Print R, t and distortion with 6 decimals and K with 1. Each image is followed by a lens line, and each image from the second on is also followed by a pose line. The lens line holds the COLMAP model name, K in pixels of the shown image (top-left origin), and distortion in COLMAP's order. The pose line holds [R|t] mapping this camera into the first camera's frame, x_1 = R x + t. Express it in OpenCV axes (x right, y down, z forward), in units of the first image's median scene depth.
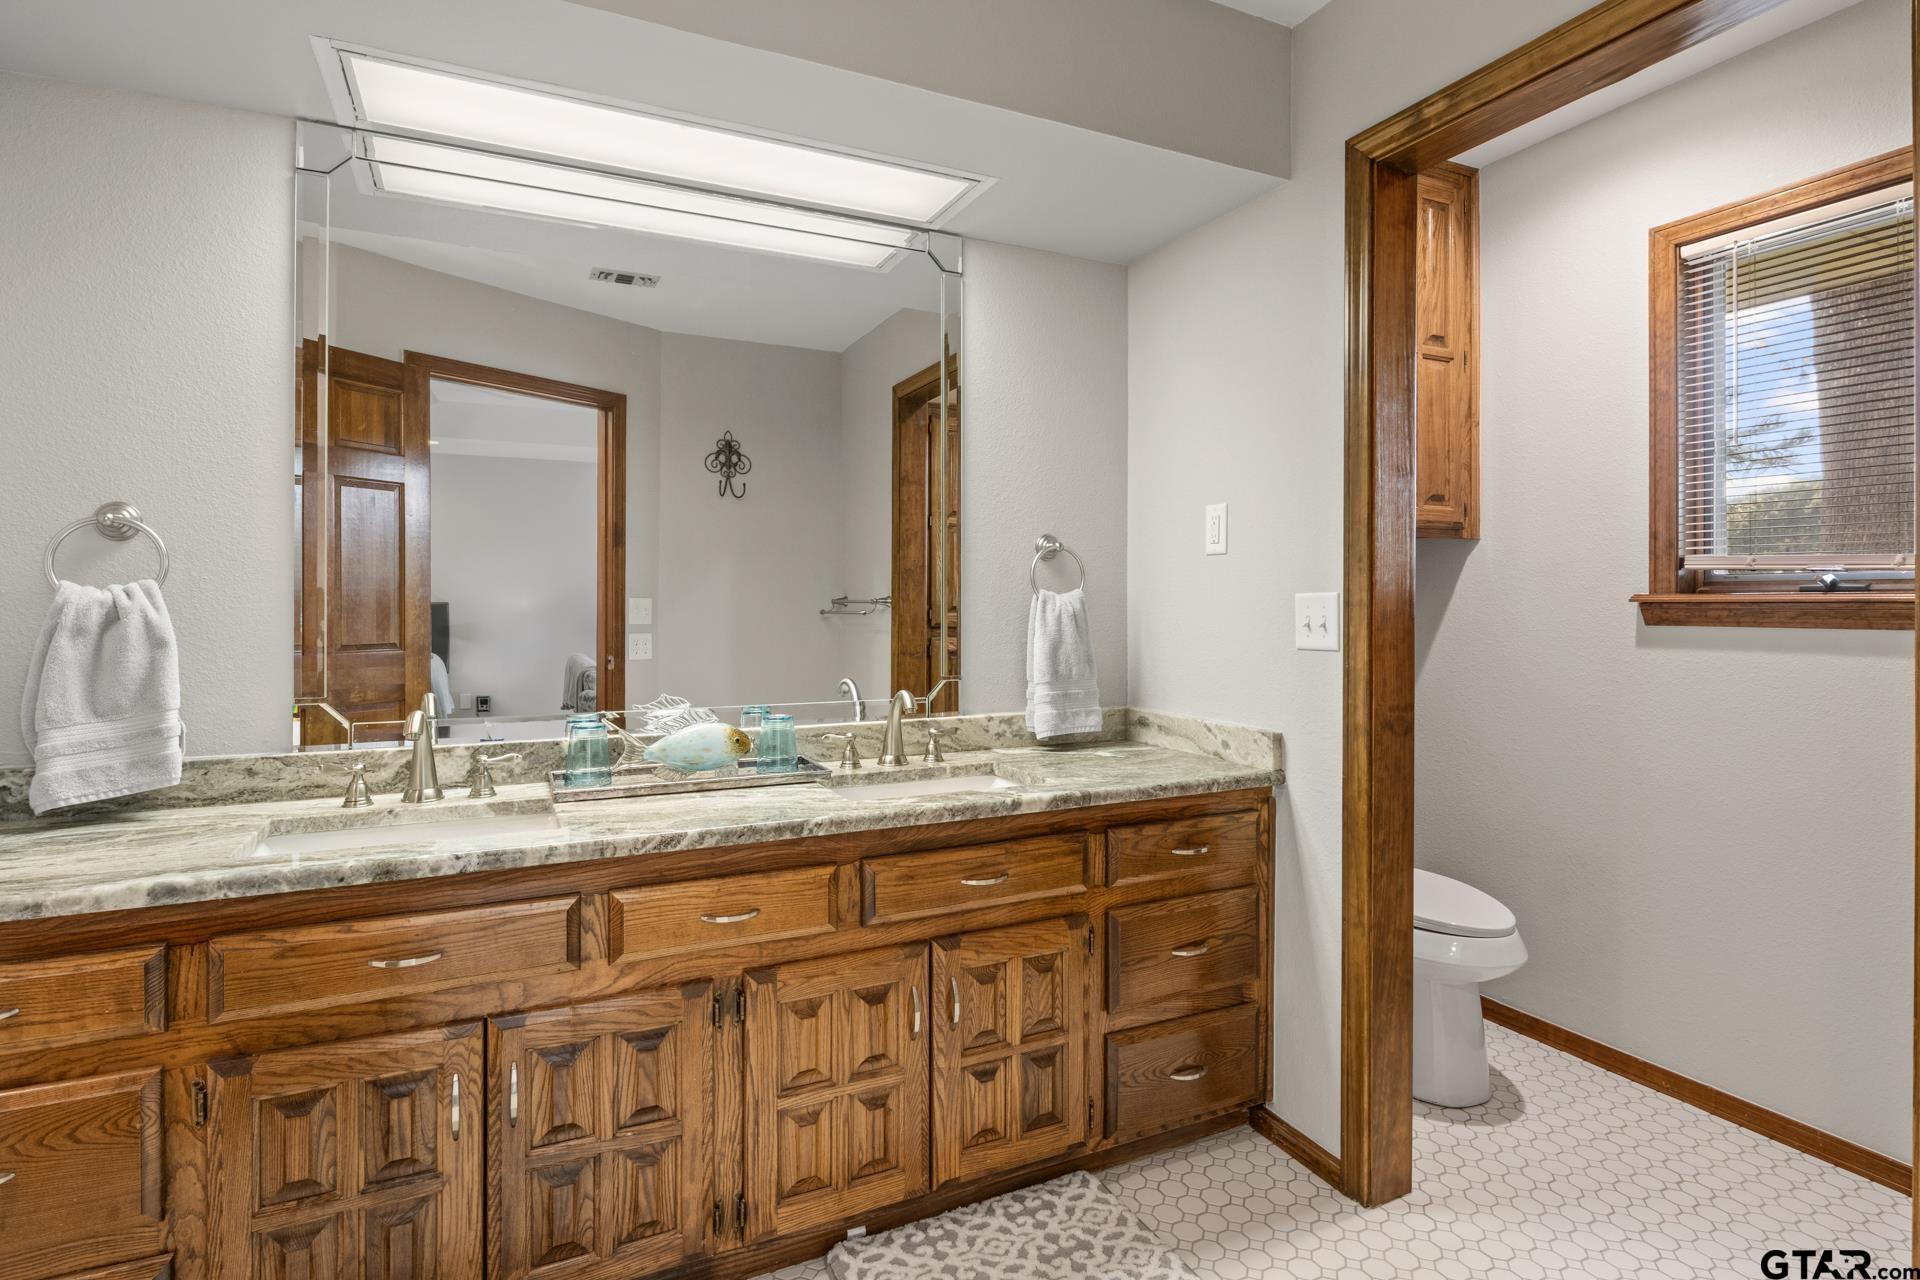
lens RADIAL K [[965.1, 0, 966.5], [0, 965.1, 620.0], [0, 0, 1]] dist [-0.001448, -0.000628]
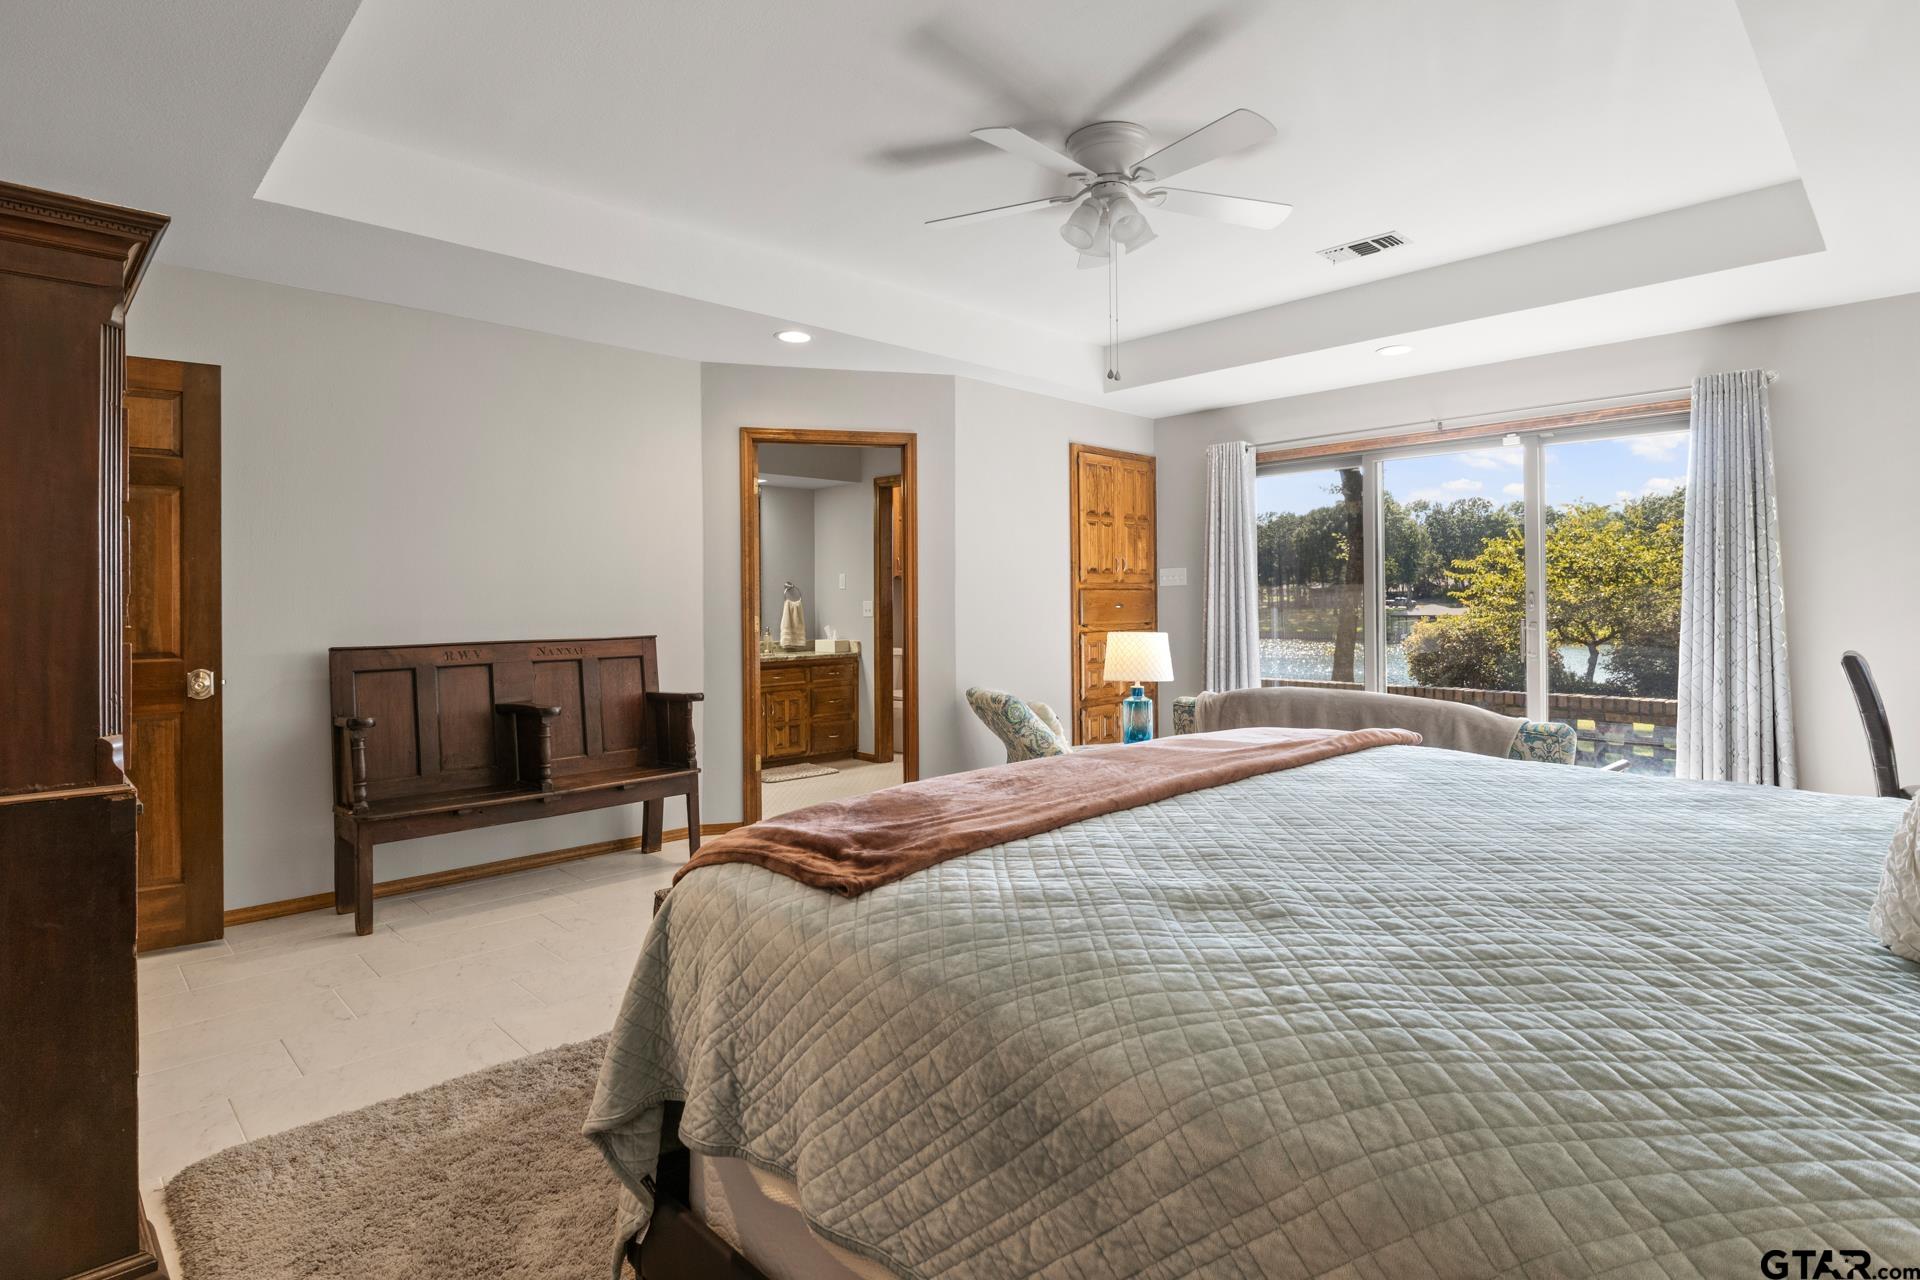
lens RADIAL K [[965.1, 0, 966.5], [0, 965.1, 620.0], [0, 0, 1]] dist [-0.001448, -0.000628]
pose [[0.946667, -0.010317, 0.322050, -0.452646], [0.008724, 0.999942, 0.006389, 0.021650], [-0.322097, -0.003239, 0.946701, -2.543967]]
